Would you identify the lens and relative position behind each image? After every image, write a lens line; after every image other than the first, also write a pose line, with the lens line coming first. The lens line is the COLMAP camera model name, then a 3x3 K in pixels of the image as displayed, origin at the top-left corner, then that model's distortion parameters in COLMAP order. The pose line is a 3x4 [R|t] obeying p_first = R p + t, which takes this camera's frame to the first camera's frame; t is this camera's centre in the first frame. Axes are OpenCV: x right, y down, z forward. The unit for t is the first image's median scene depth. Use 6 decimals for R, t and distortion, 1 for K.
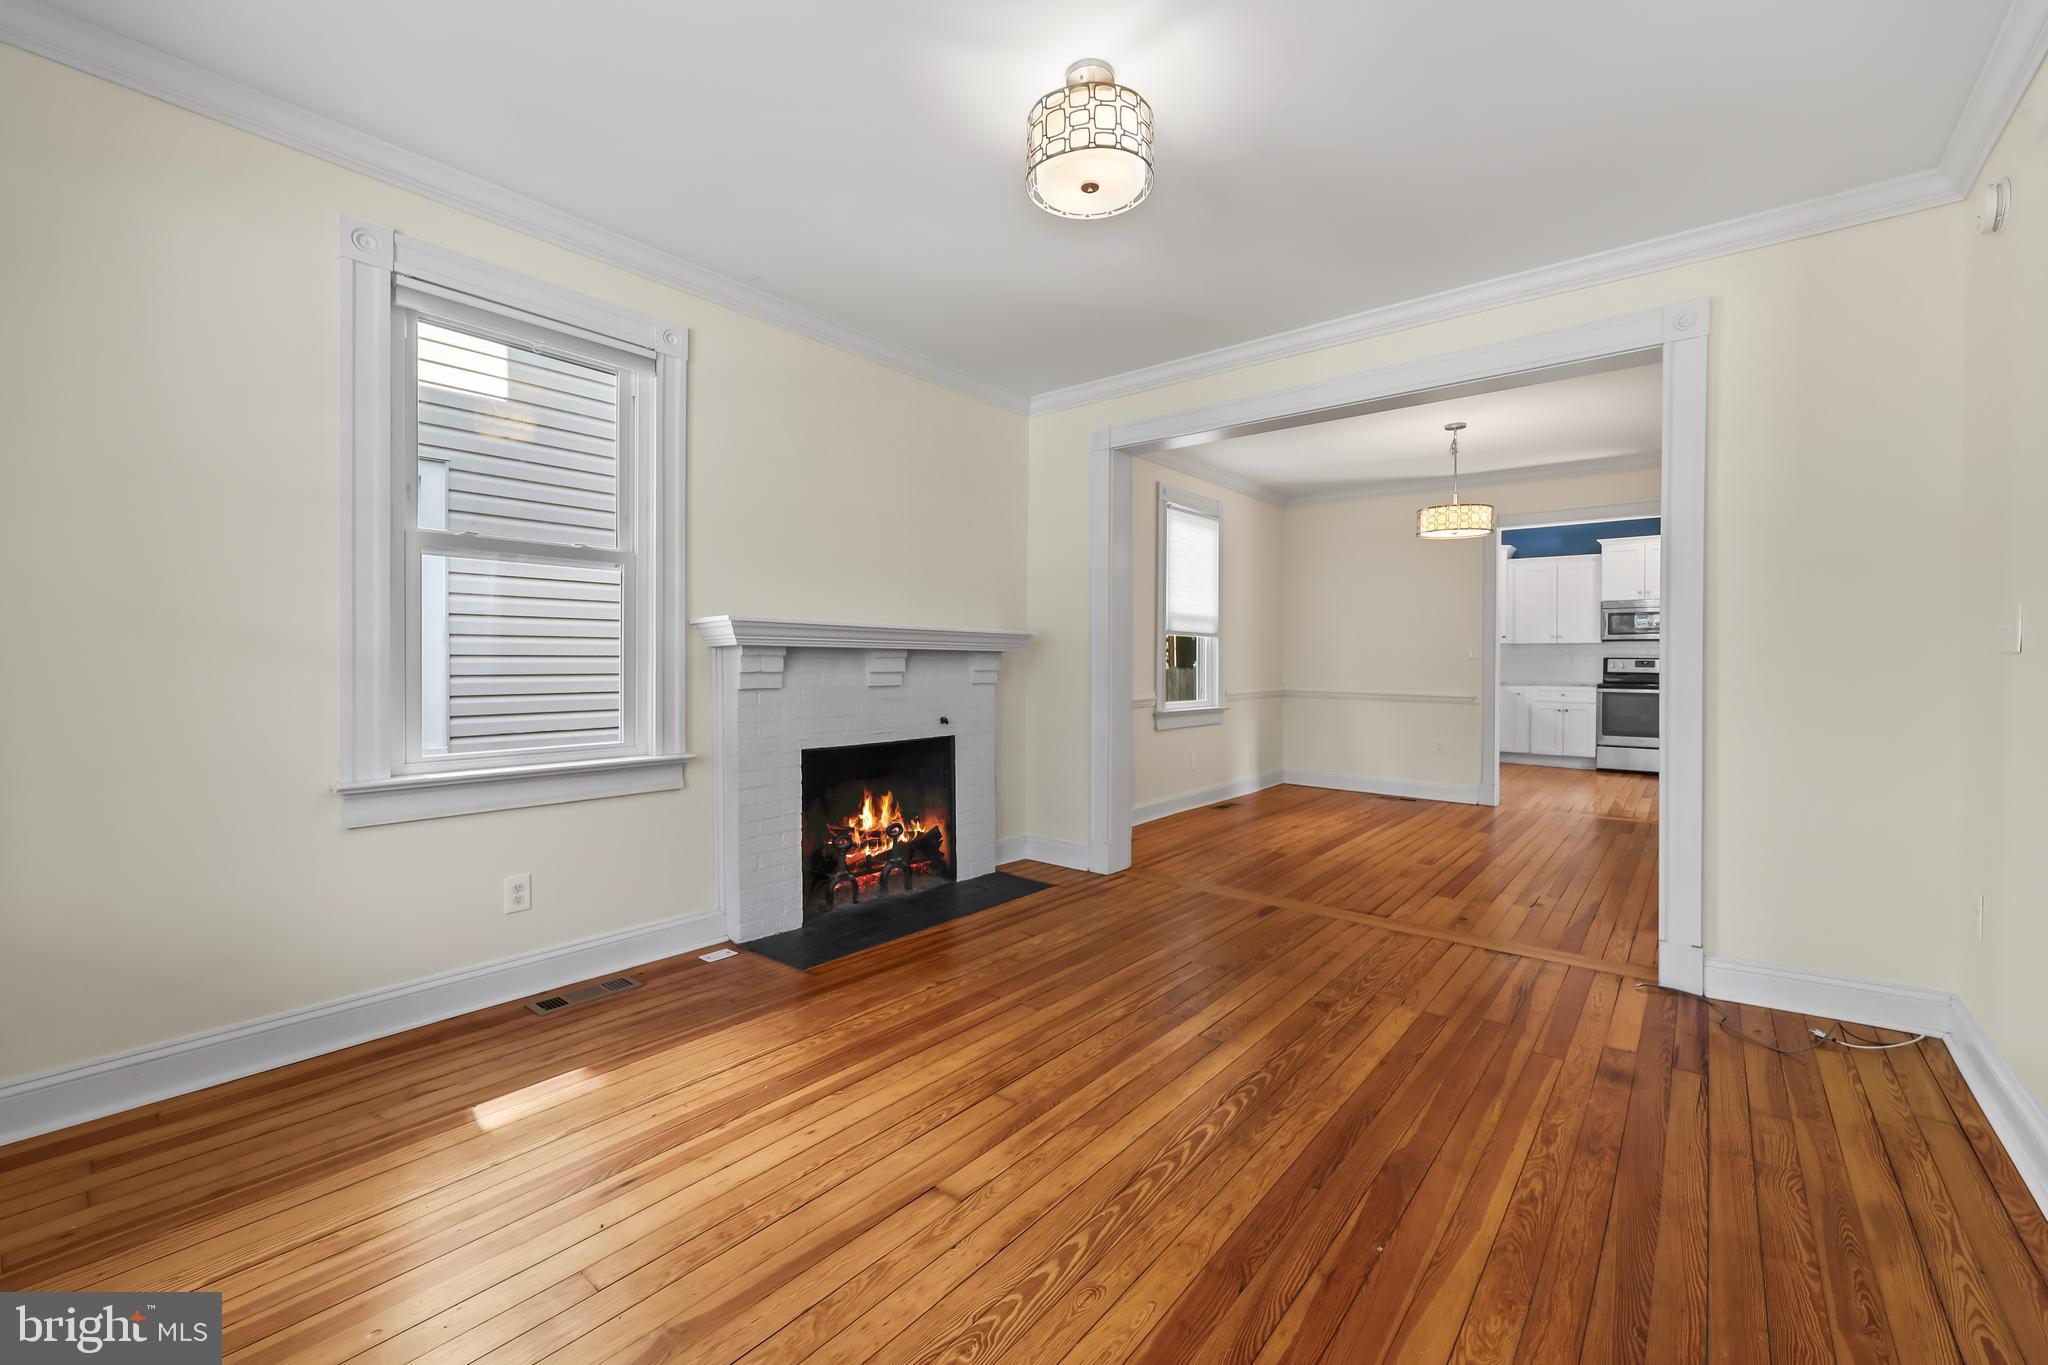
lens RADIAL K [[836.8, 0, 1038.2], [0, 836.8, 671.9], [0, 0, 1]] dist [-0.000153, 0.000144]
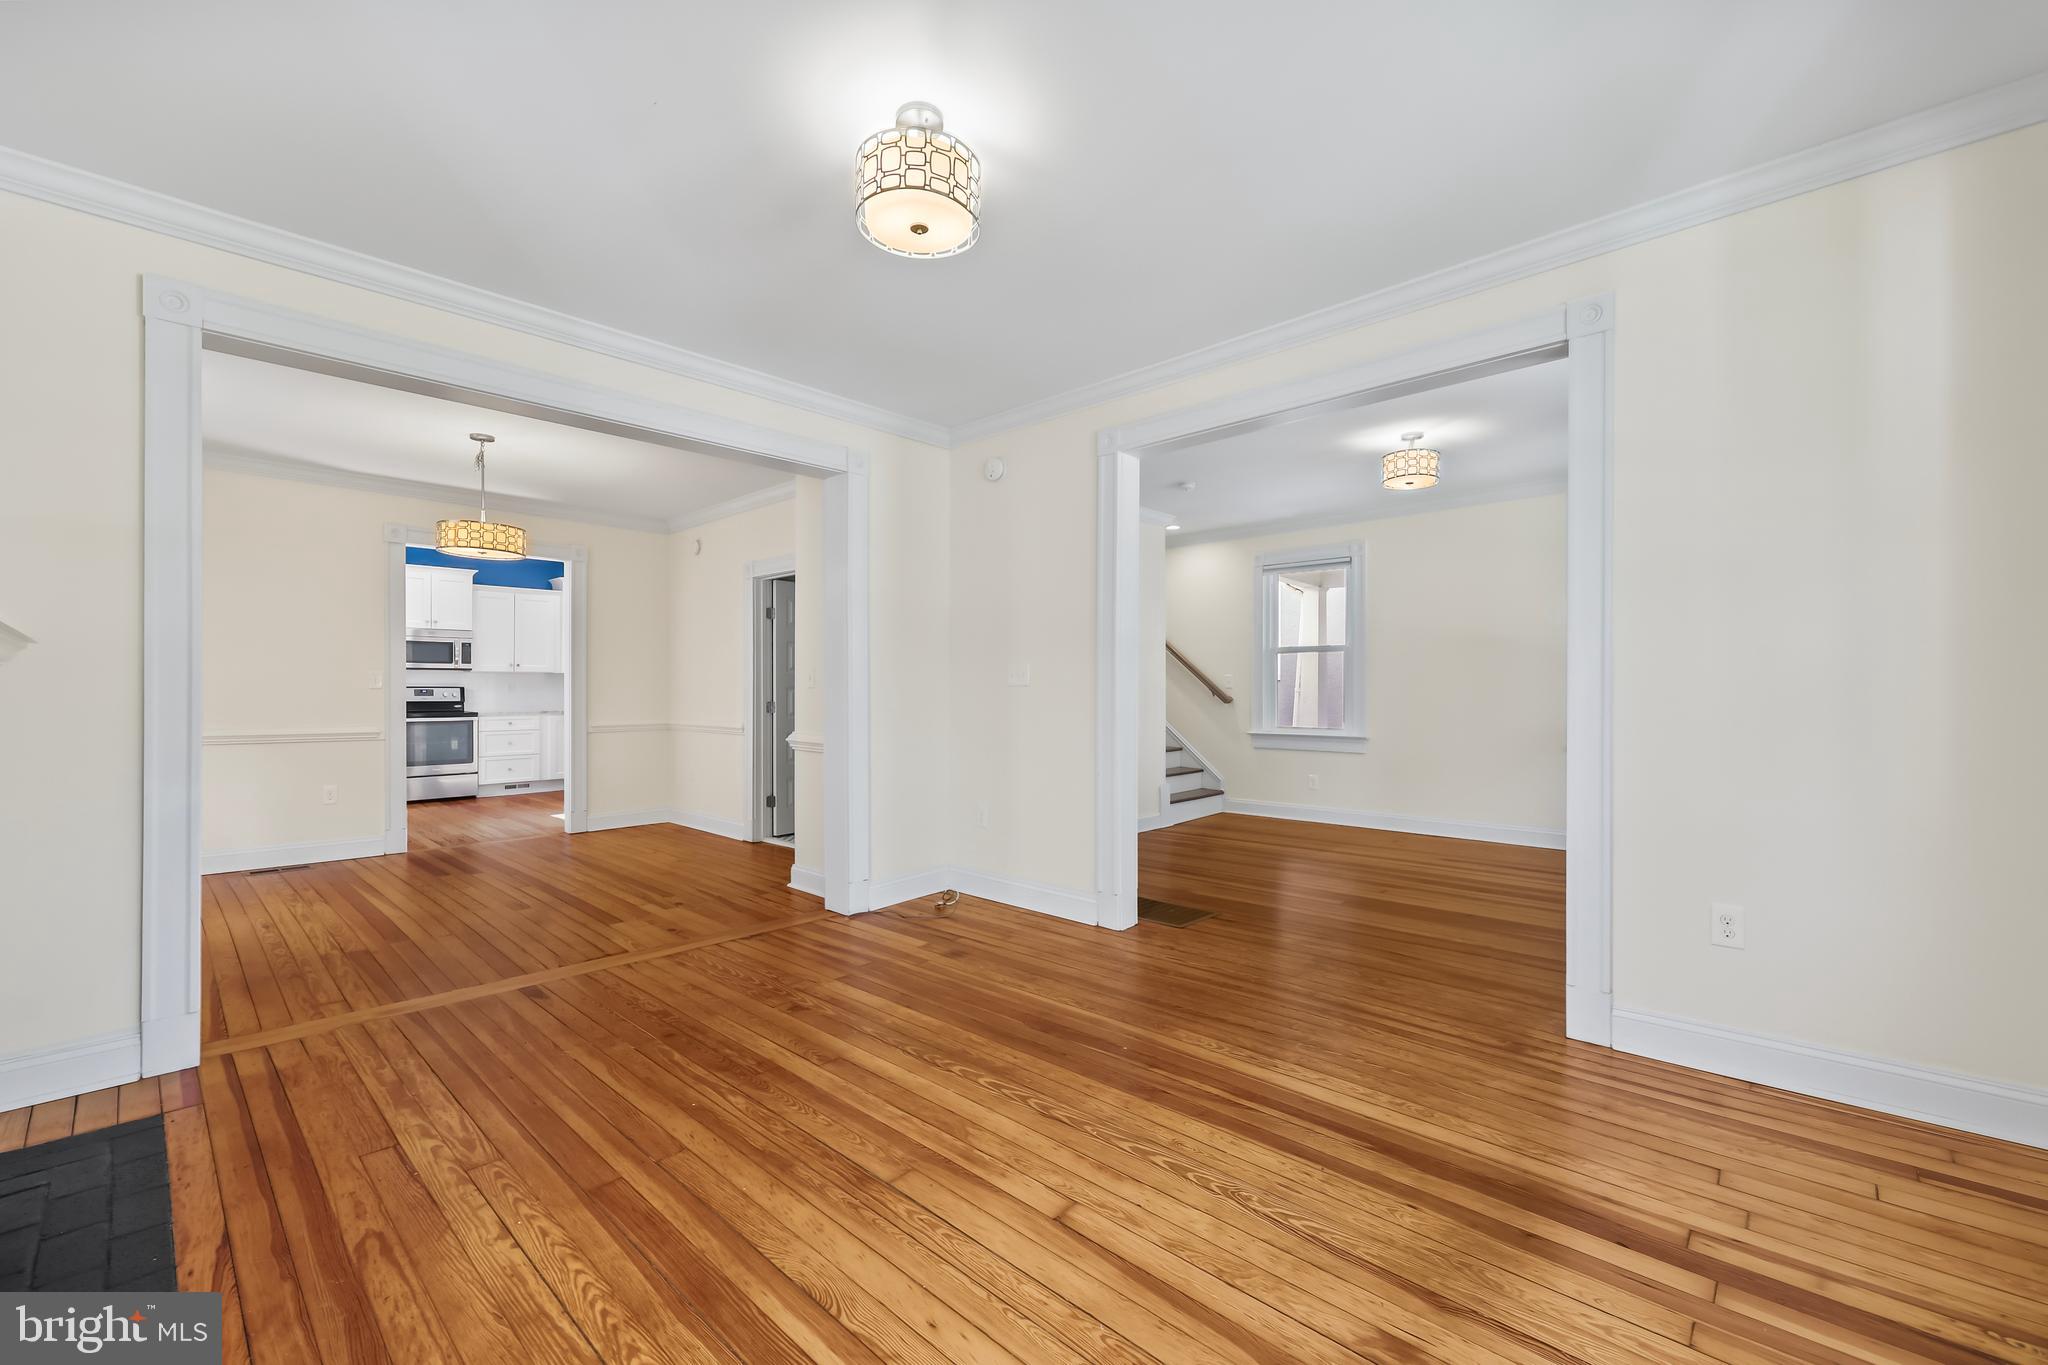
lens RADIAL K [[841.9, 0, 1034.1], [0, 841.9, 690.9], [0, 0, 1]] dist [-0.000732, -0.000830]
pose [[0.075685, -0.007005, 0.997107, -0.754736], [0.017413, 0.999832, 0.005703, -0.015357], [-0.996980, 0.016932, 0.075794, 0.628092]]
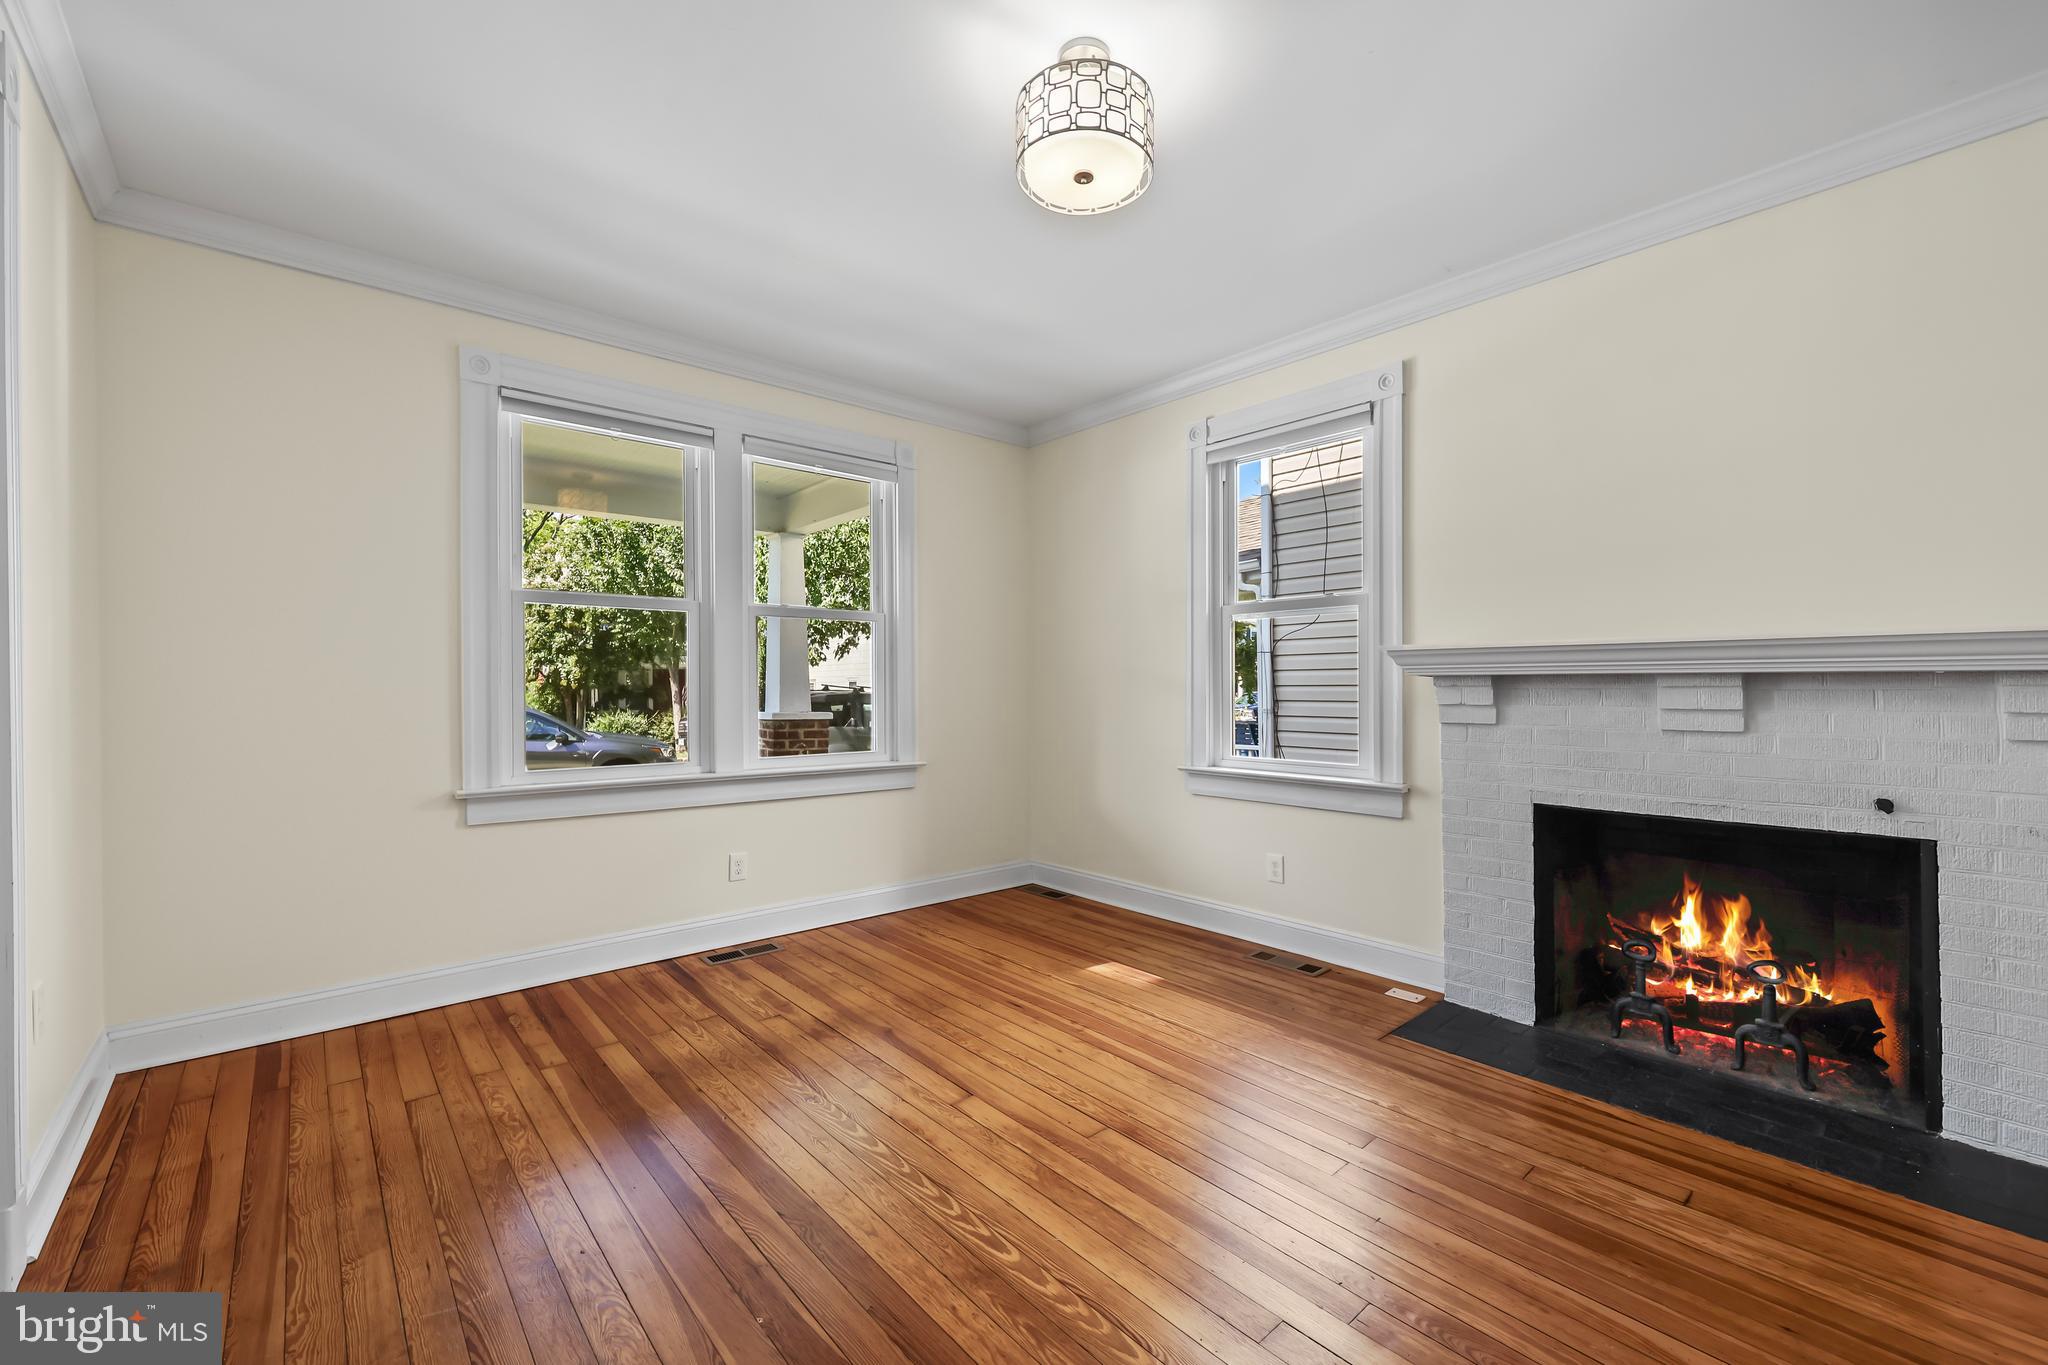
lens RADIAL K [[841.9, 0, 1034.1], [0, 841.9, 690.9], [0, 0, 1]] dist [-0.000732, -0.000830]
pose [[-0.173072, 0.001348, -0.984908, 0.779387], [-0.007978, 0.999964, 0.002770, -0.016631], [0.984877, 0.008337, -0.173055, 0.883721]]
